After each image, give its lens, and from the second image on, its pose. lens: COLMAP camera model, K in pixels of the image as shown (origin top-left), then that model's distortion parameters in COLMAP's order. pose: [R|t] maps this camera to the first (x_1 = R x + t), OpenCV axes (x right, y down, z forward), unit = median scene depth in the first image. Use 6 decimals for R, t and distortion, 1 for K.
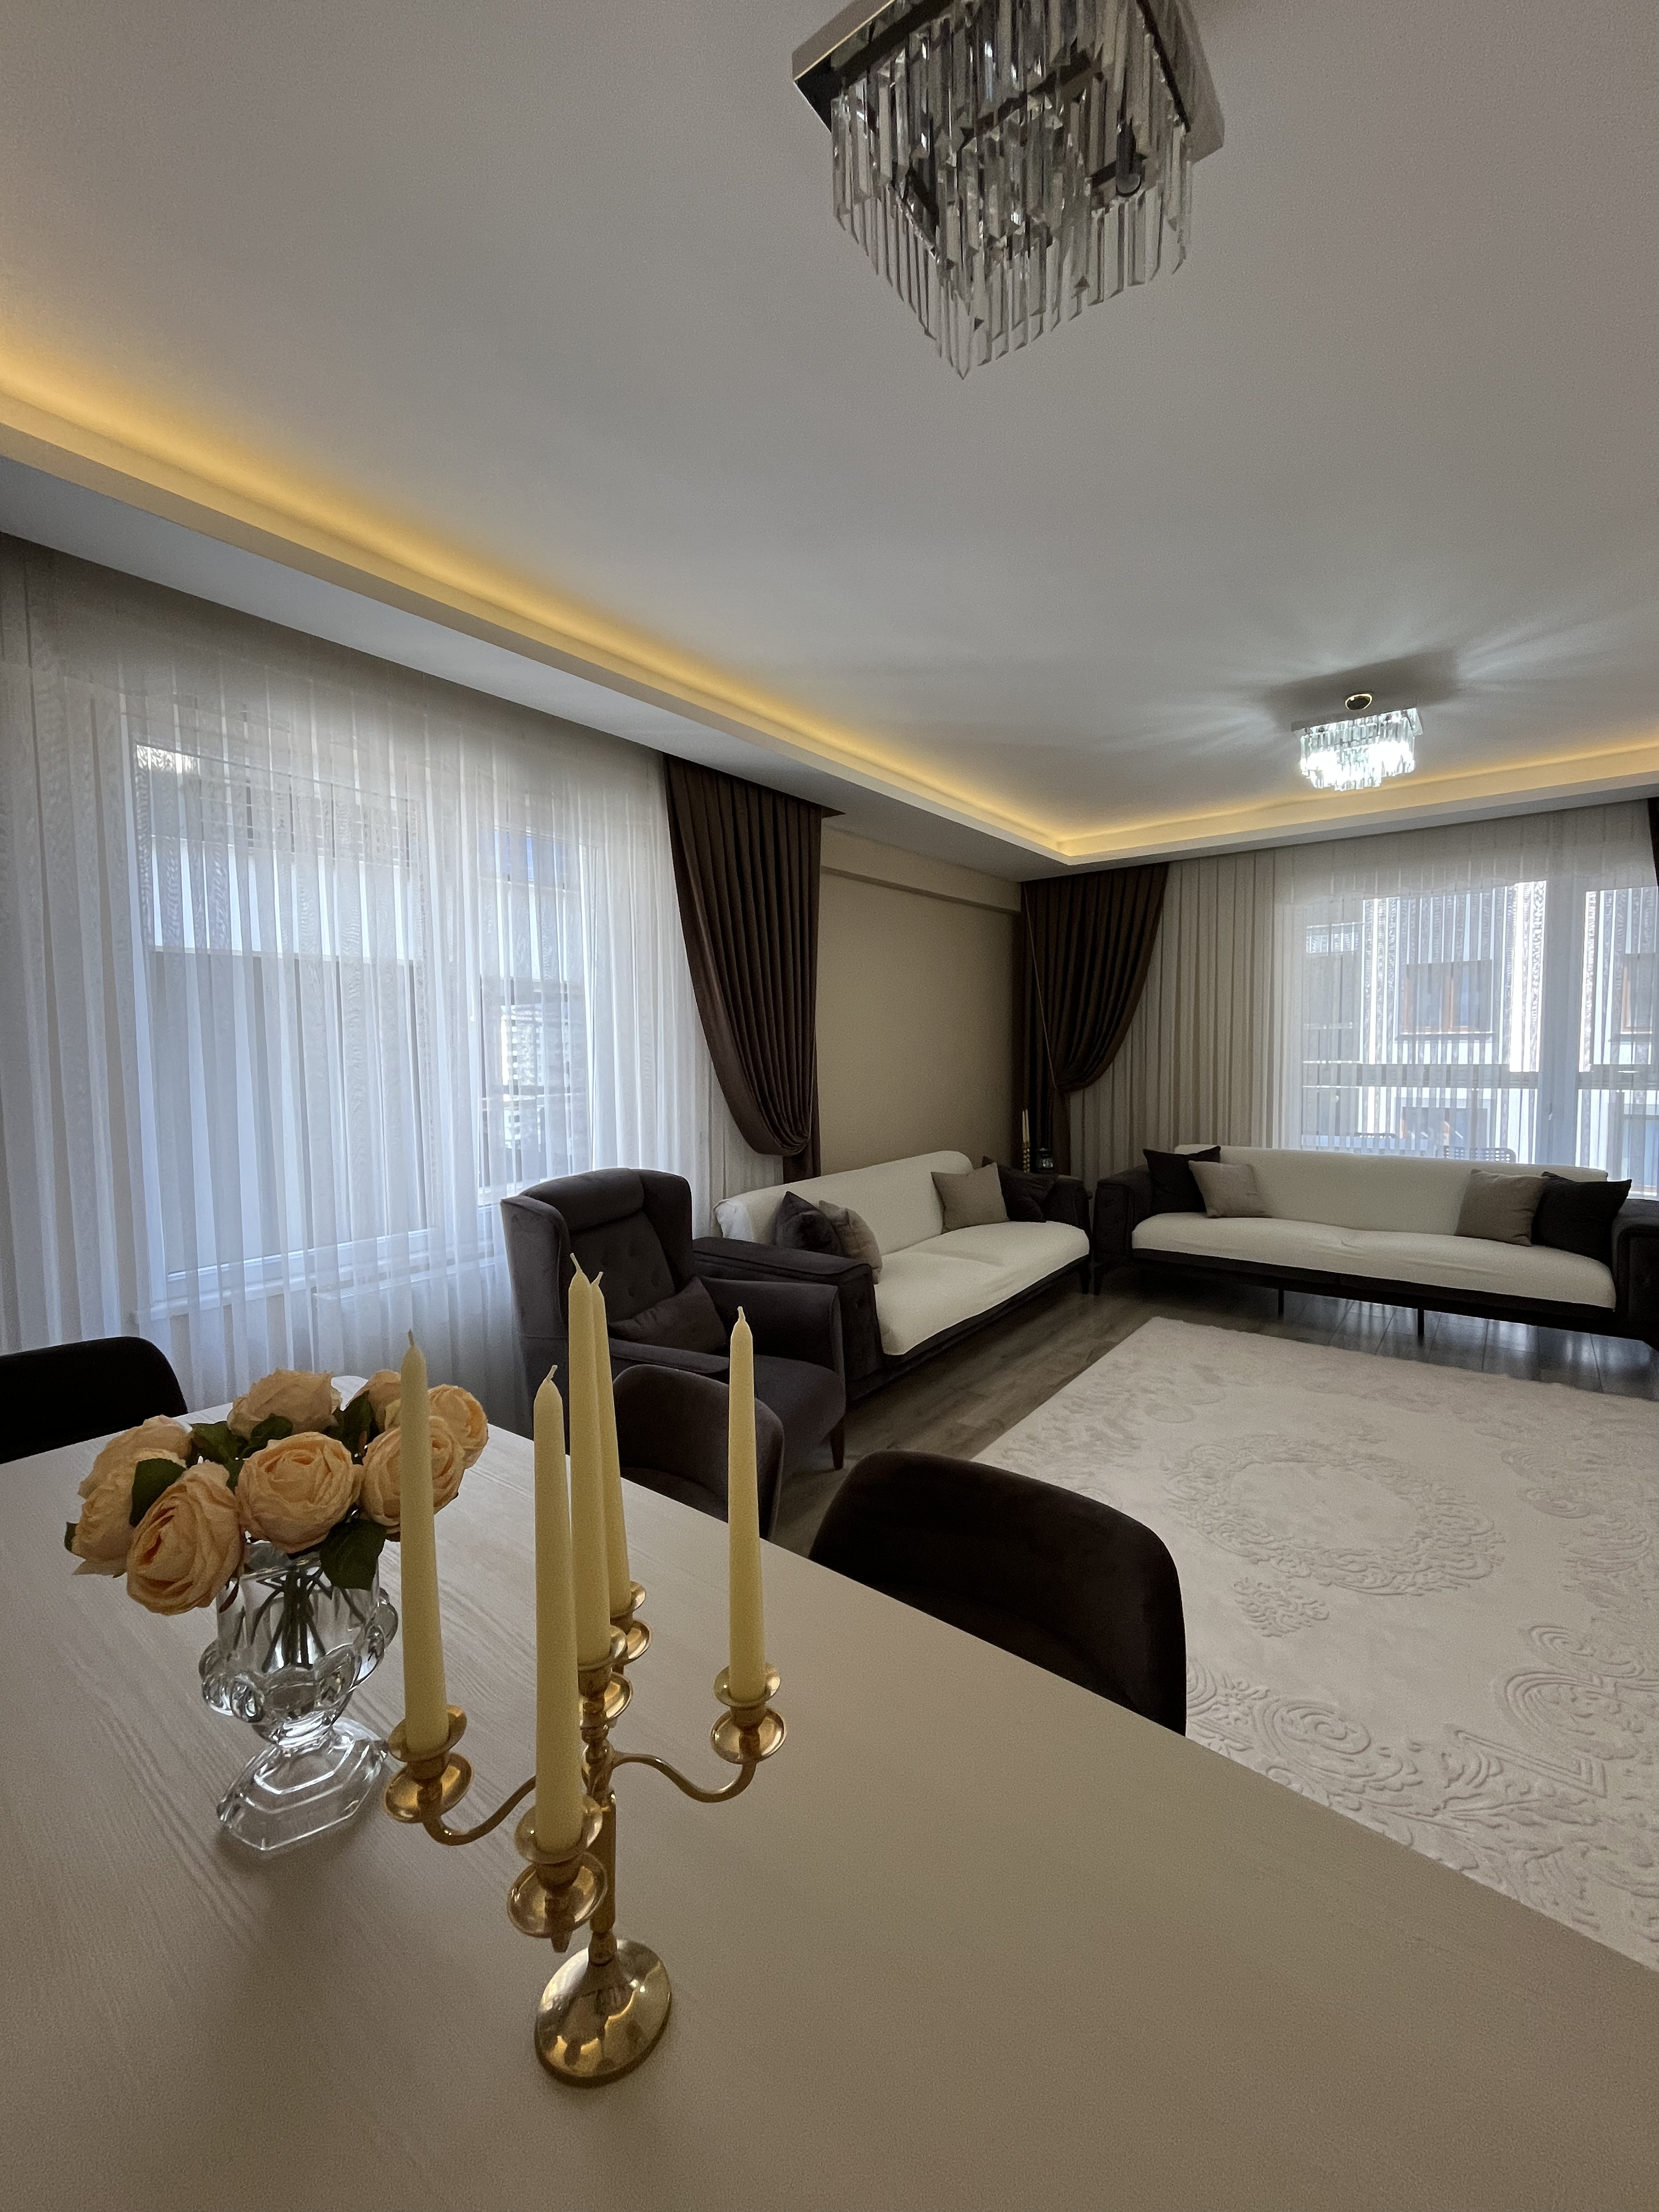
lens RADIAL K [[892.1, 0, 823.8], [0, 892.1, 1108.4], [0, 0, 1]] dist [-0.003640, 0.000507]
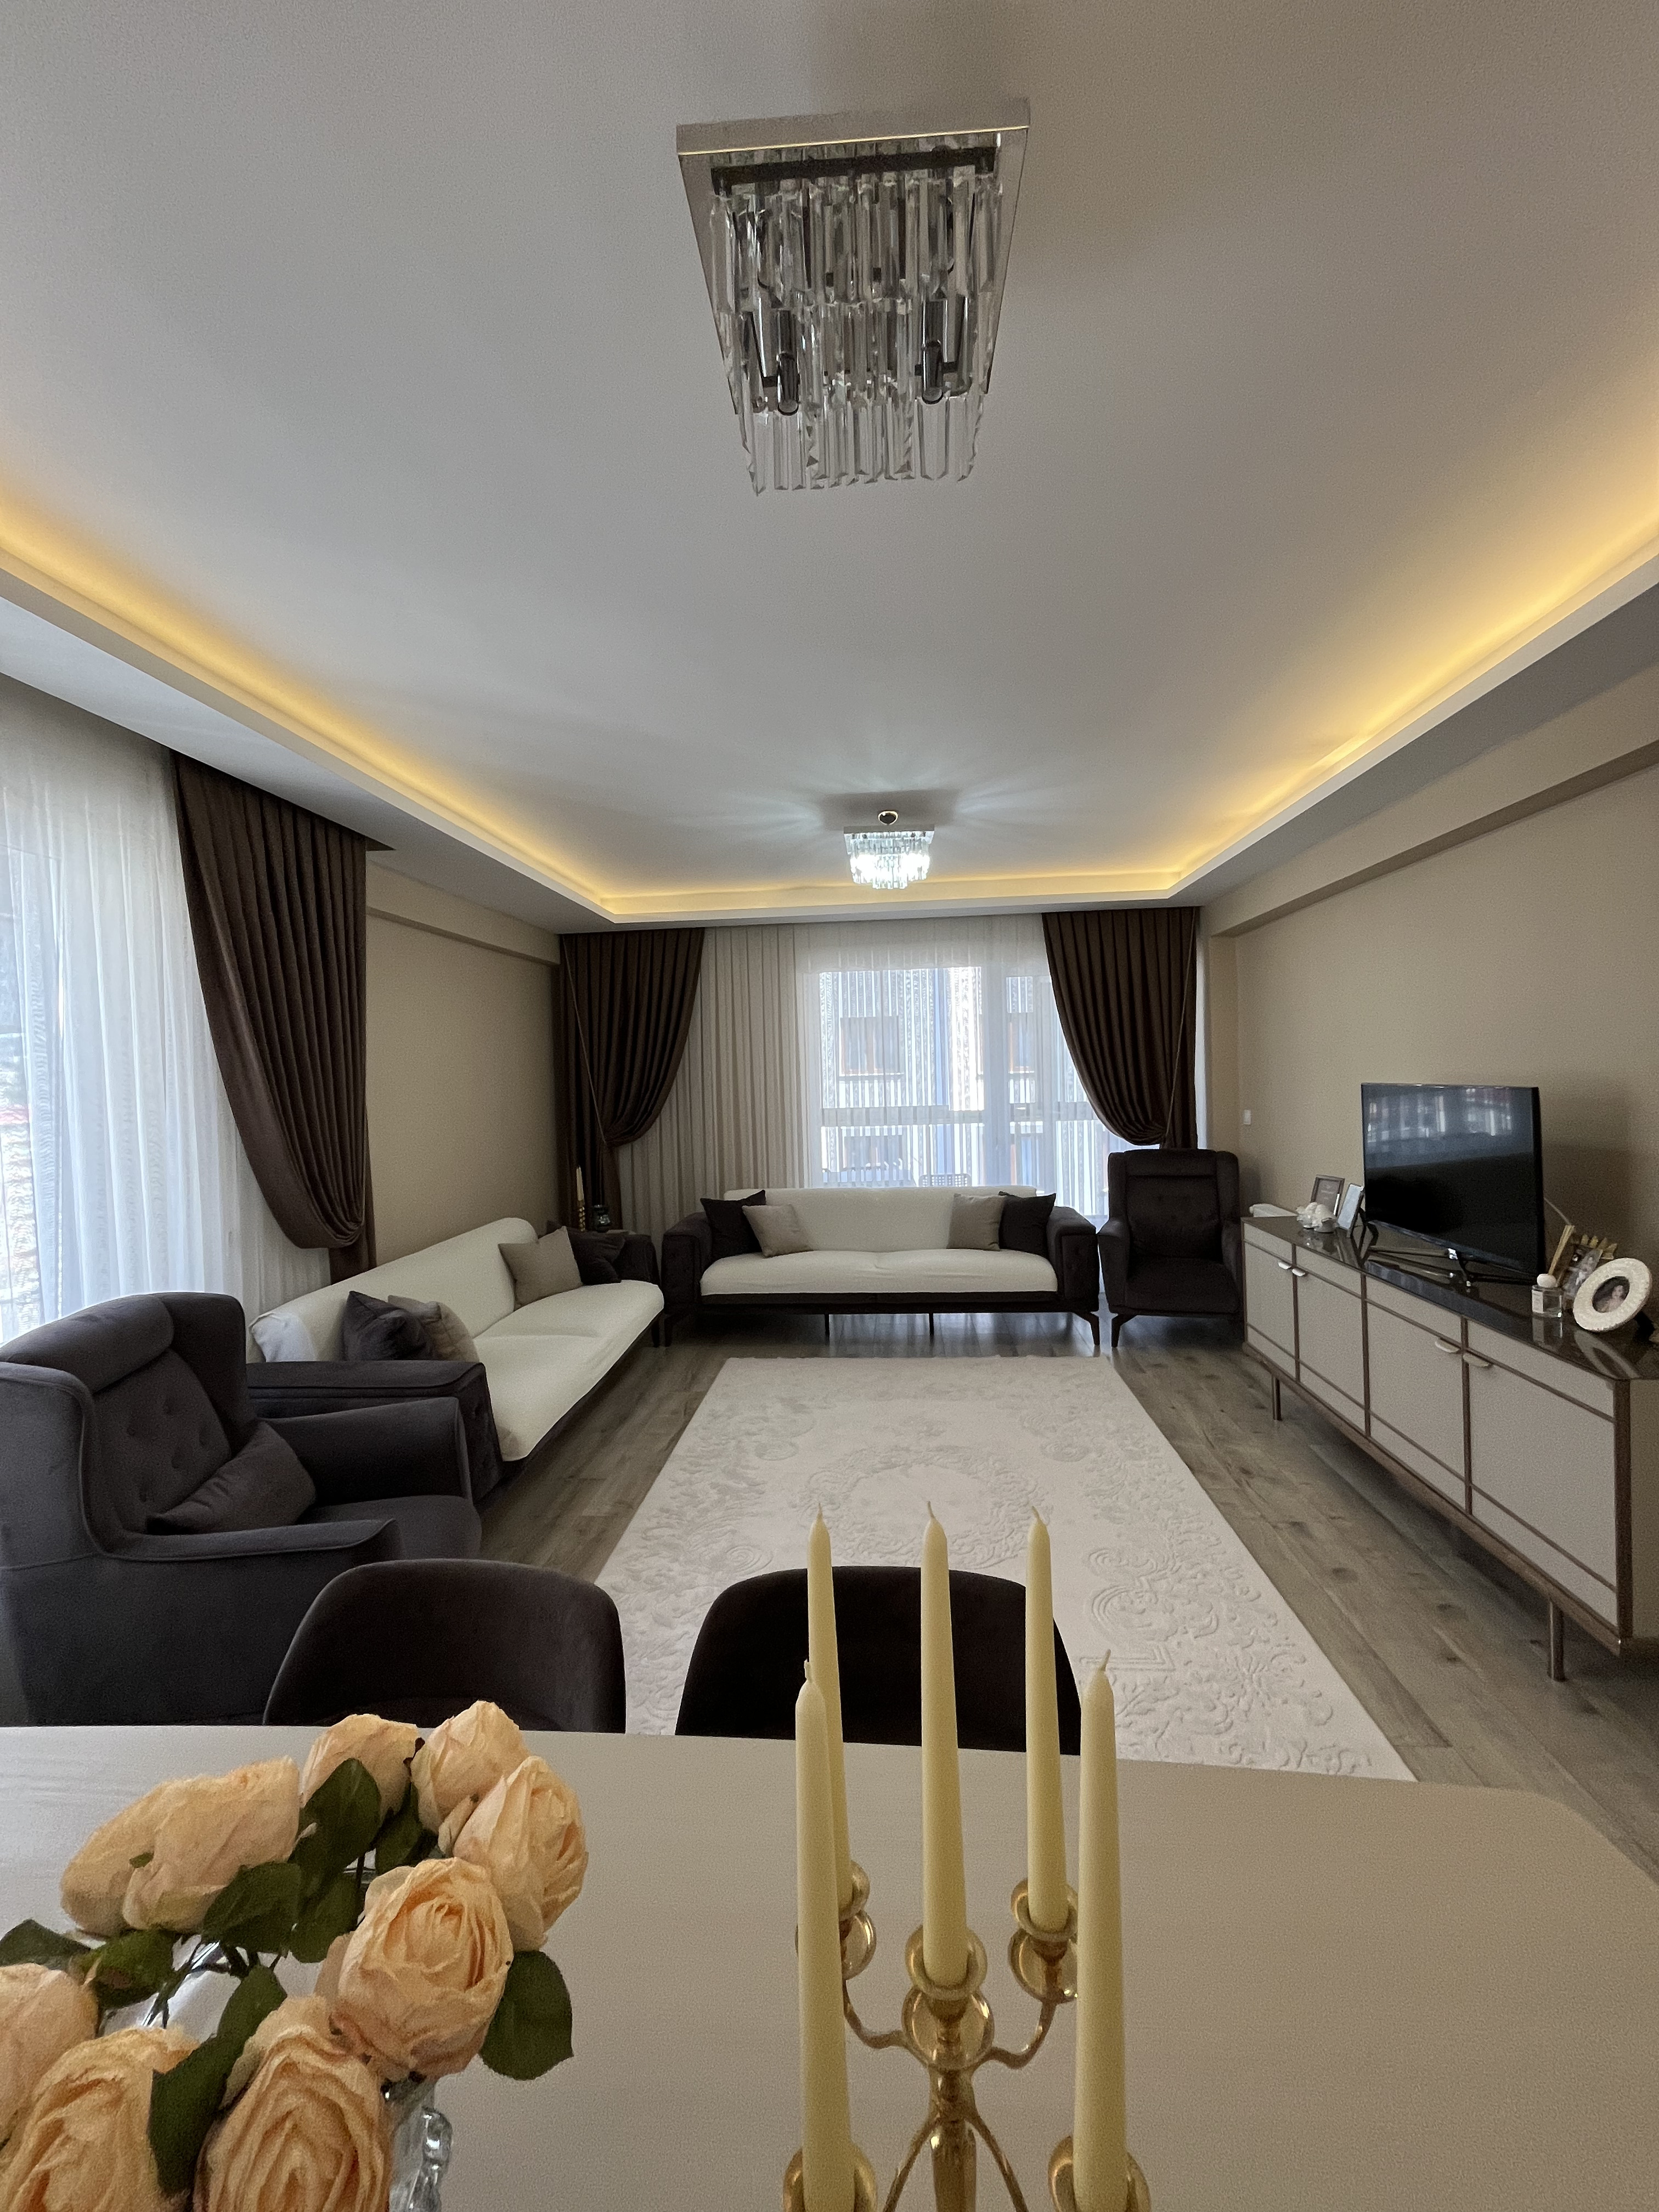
lens RADIAL K [[892.1, 0, 834.5], [0, 892.1, 1110.9], [0, 0, 1]] dist [-0.003640, 0.000507]
pose [[0.834665, -0.031733, 0.549843, -0.113402], [0.056196, 0.998035, -0.027705, -0.026444], [-0.547884, 0.054023, 0.834808, 0.046334]]
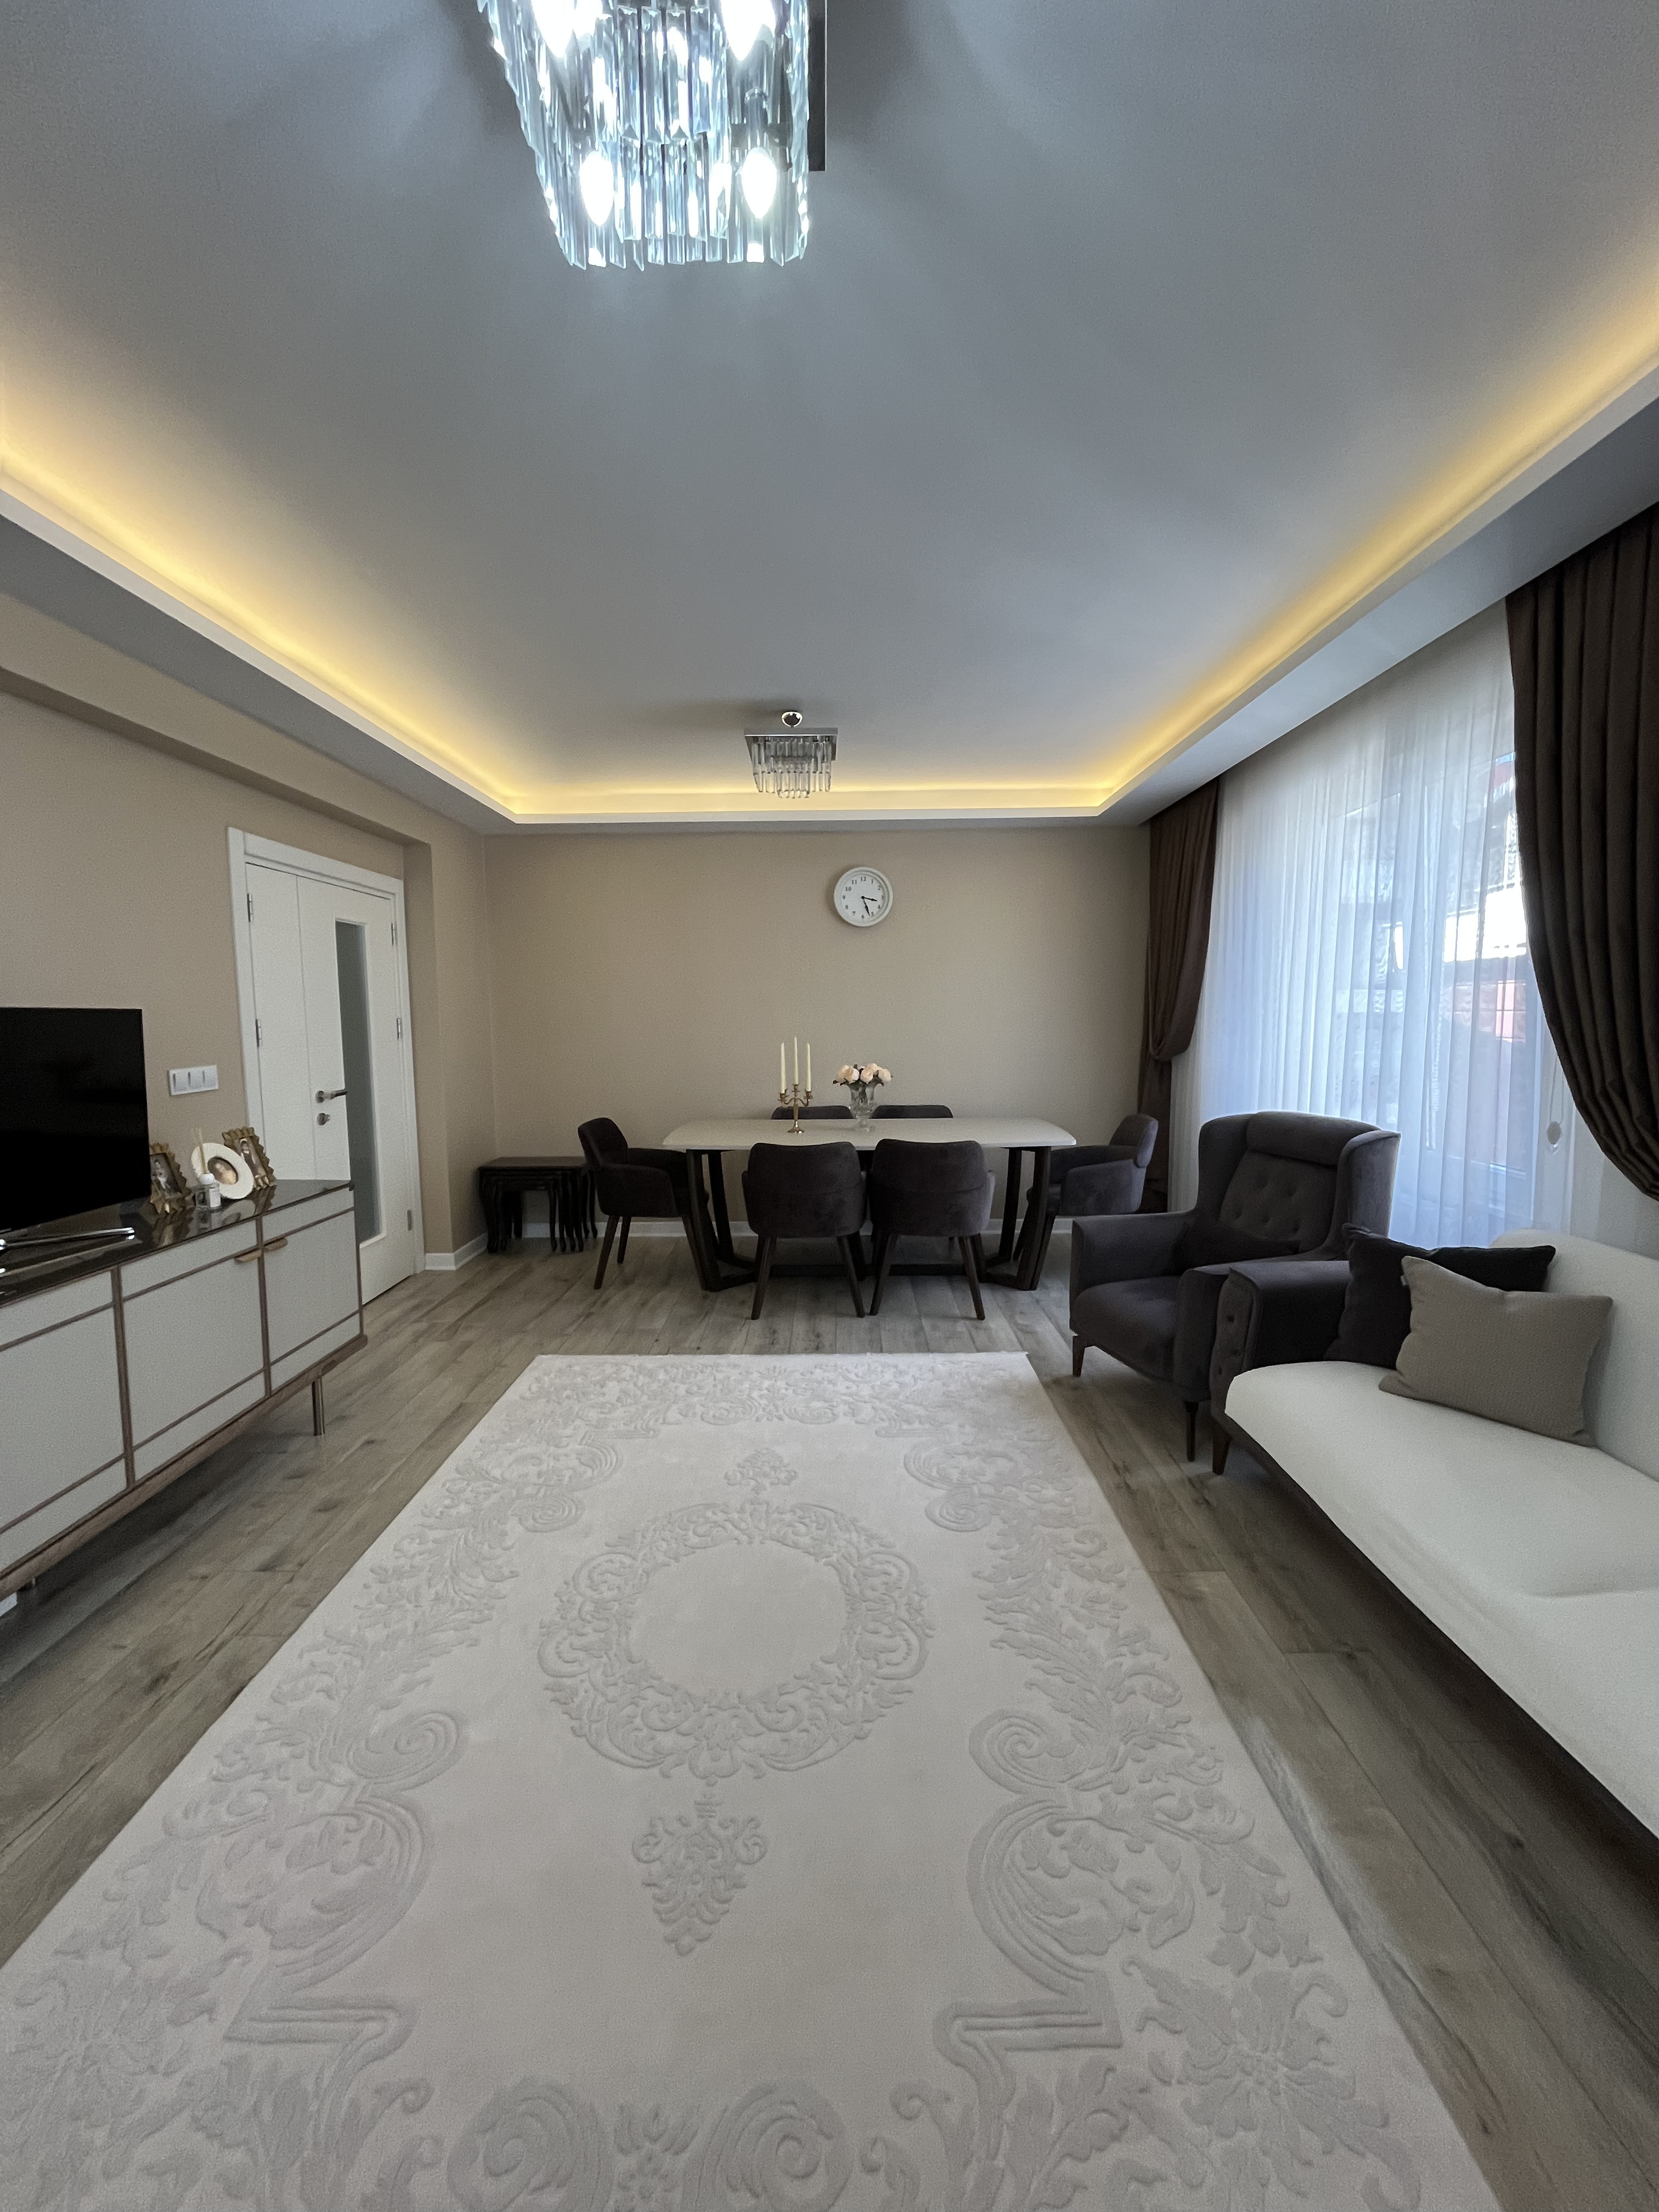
lens RADIAL K [[892.1, 0, 826.3], [0, 892.1, 1095.7], [0, 0, 1]] dist [-0.003640, 0.000507]
pose [[-0.802454, 0.079834, -0.591349, 0.655755], [-0.018475, 0.987211, 0.158347, -0.083760], [0.596427, 0.137991, -0.790717, 1.138403]]
